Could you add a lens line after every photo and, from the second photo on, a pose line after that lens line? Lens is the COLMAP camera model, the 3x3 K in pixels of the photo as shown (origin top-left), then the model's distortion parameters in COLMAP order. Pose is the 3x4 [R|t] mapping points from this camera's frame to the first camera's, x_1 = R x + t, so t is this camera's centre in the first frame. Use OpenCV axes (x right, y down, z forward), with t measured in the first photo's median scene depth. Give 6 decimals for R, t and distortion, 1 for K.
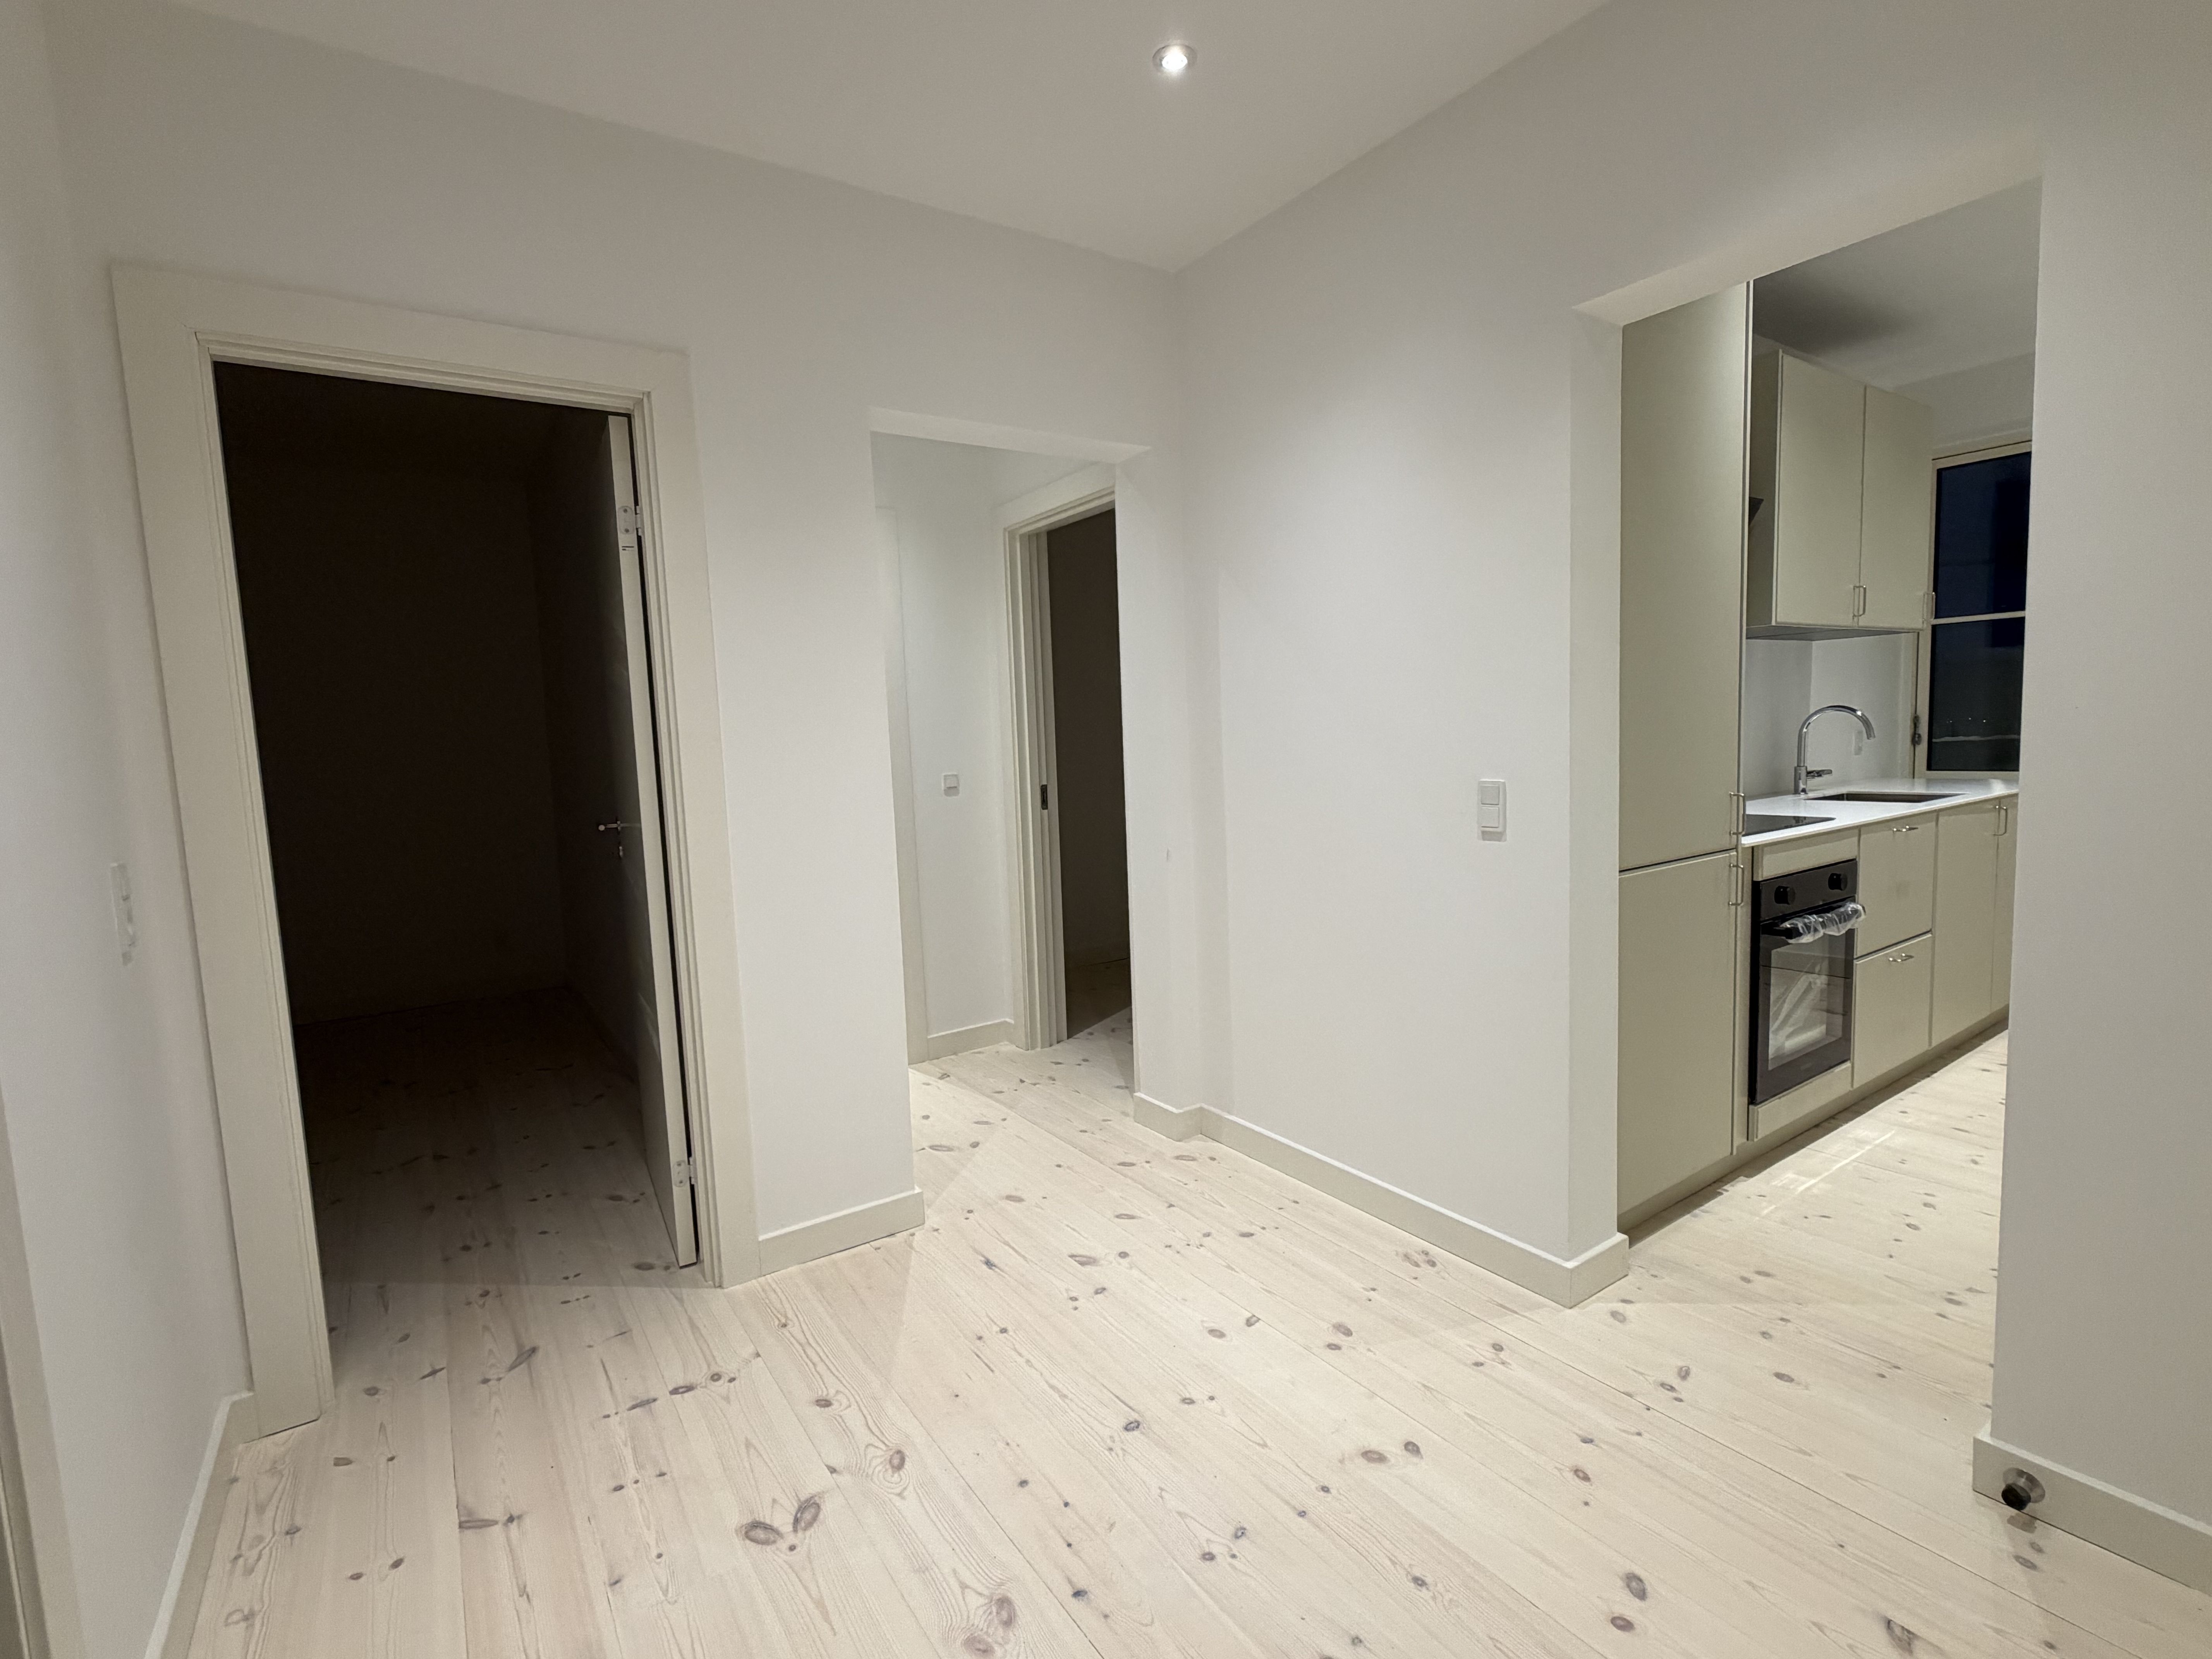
lens RADIAL K [[1031.9, 0, 1106.4], [0, 1031.9, 828.9], [0, 0, 1]] dist [-0.001748, 0.000238]
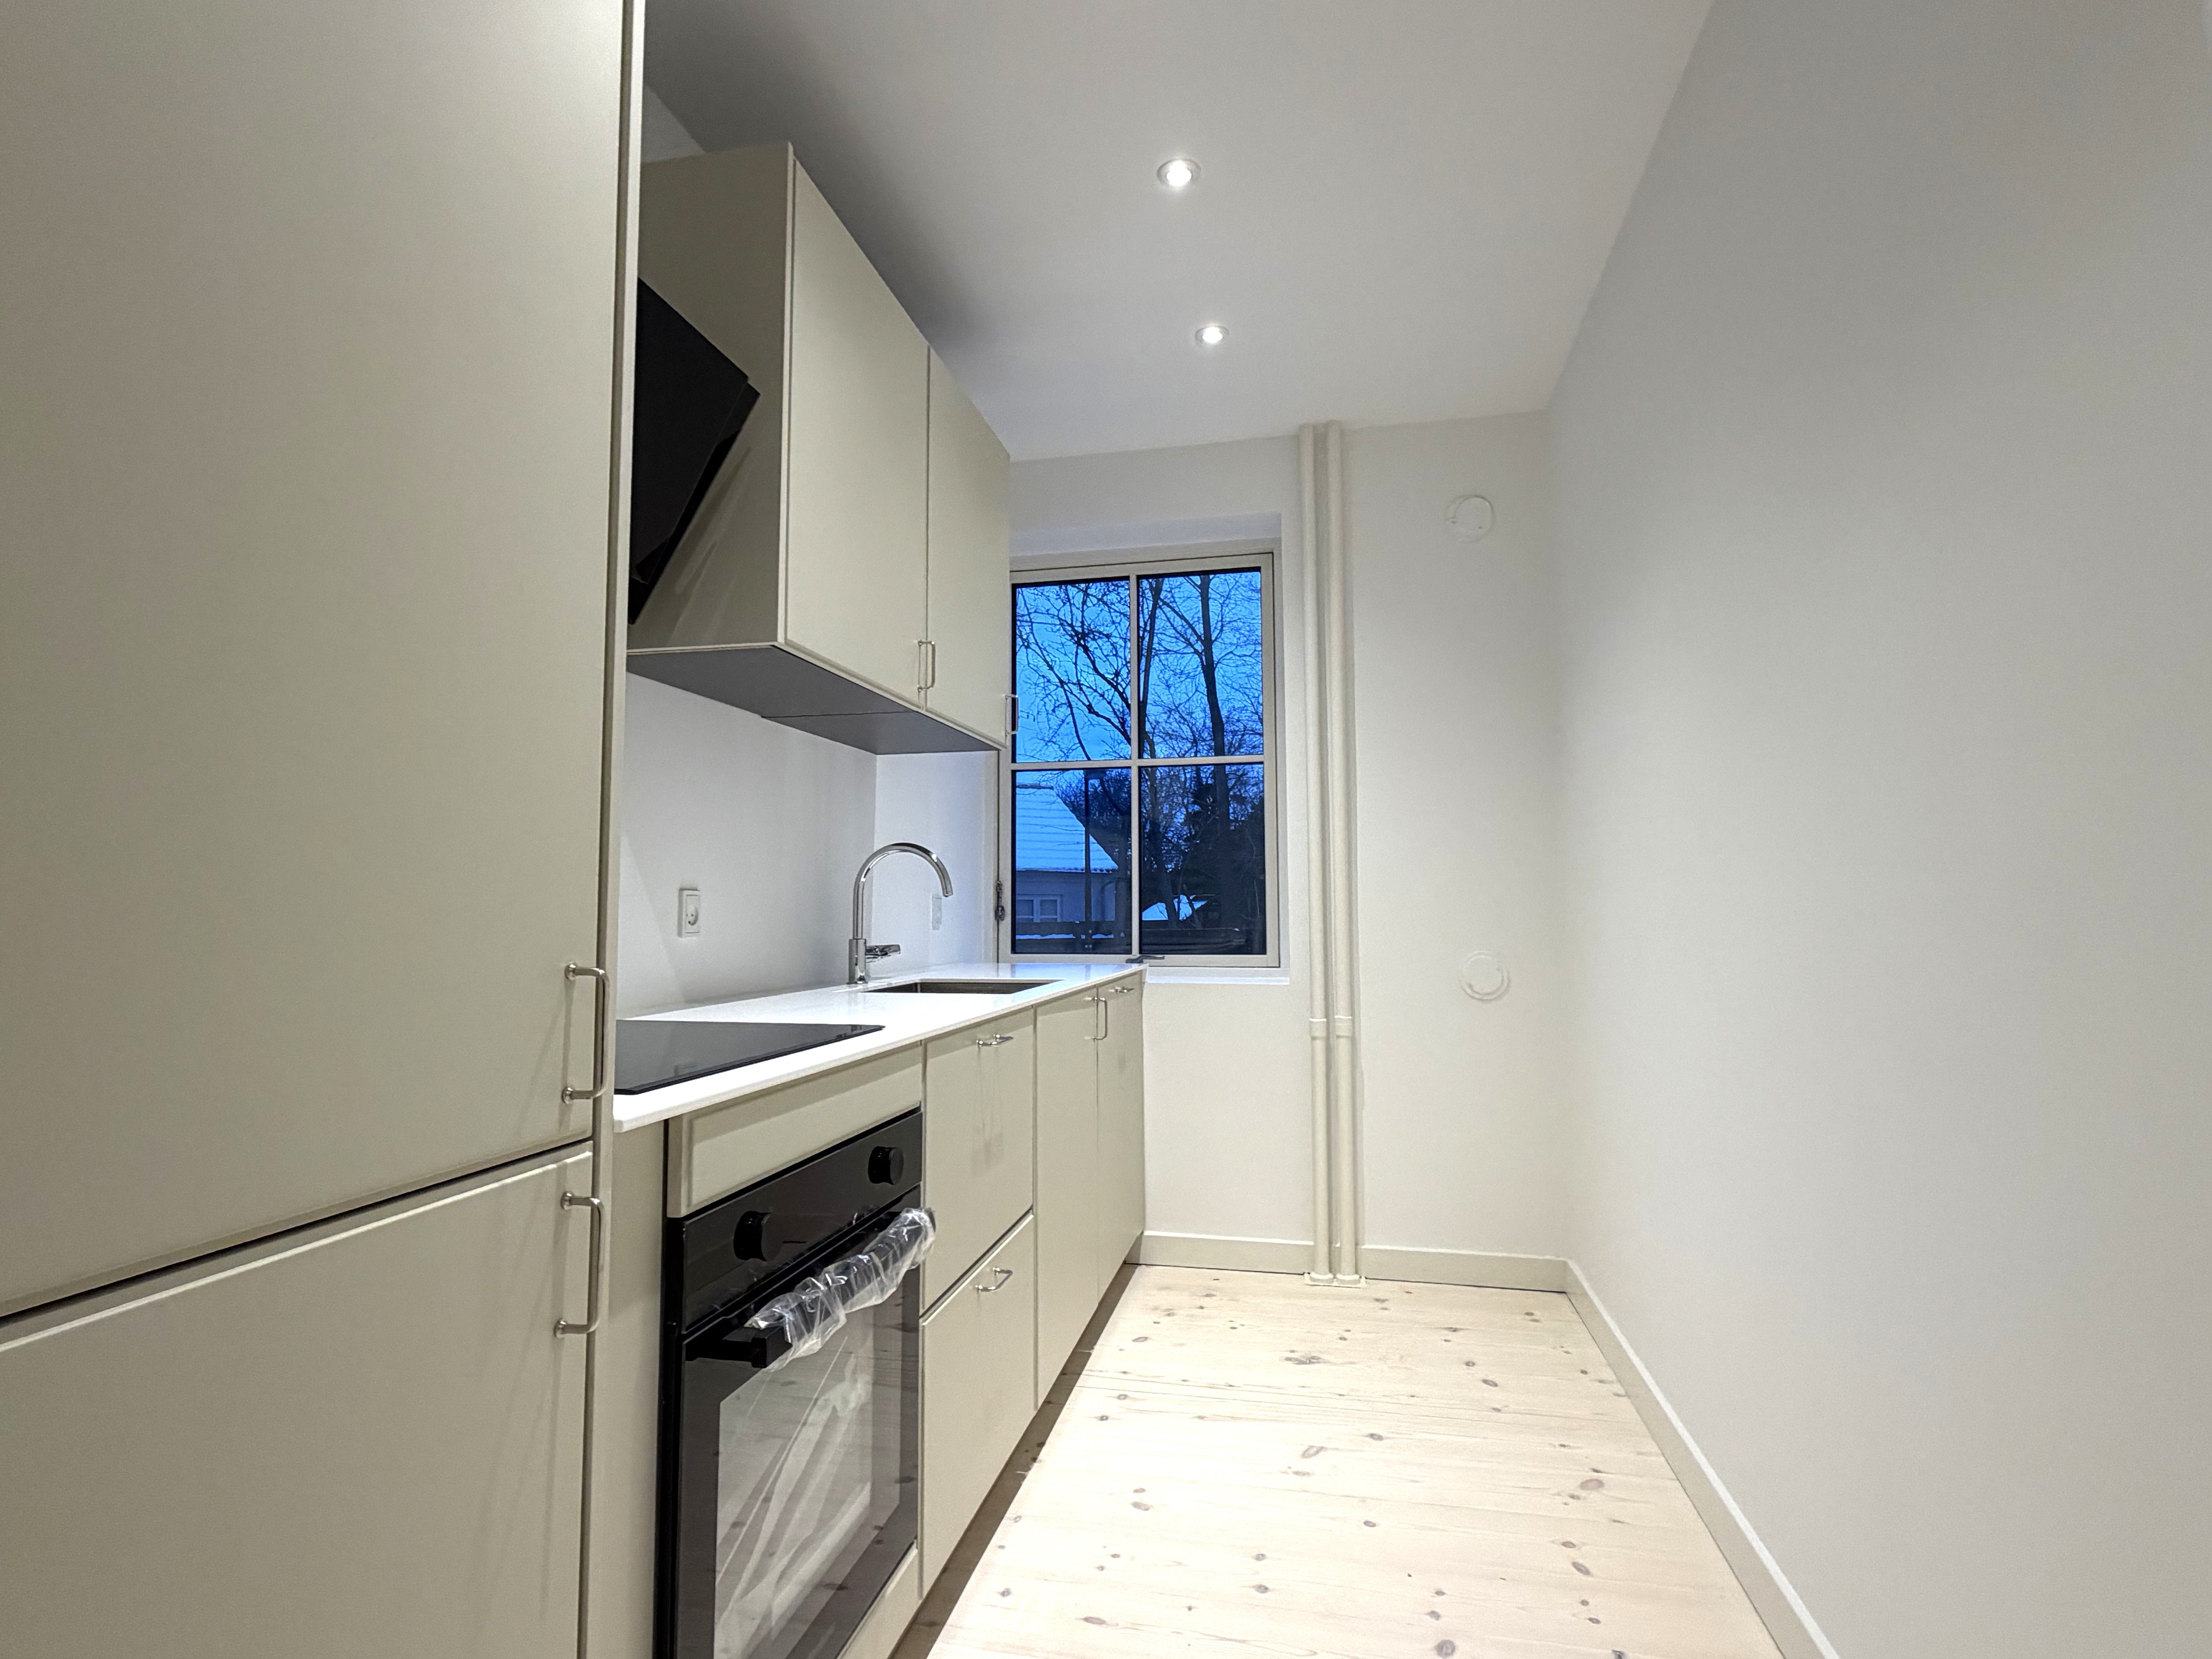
lens RADIAL K [[1093.6, 0, 1106.8], [0, 1093.6, 828.8], [0, 0, 1]] dist [-0.002428, -0.000022]
pose [[0.719413, 0.088163, 0.688965, 0.401569], [0.041409, 0.984704, -0.169246, -0.010004], [-0.693348, 0.150287, 0.704757, 0.525812]]
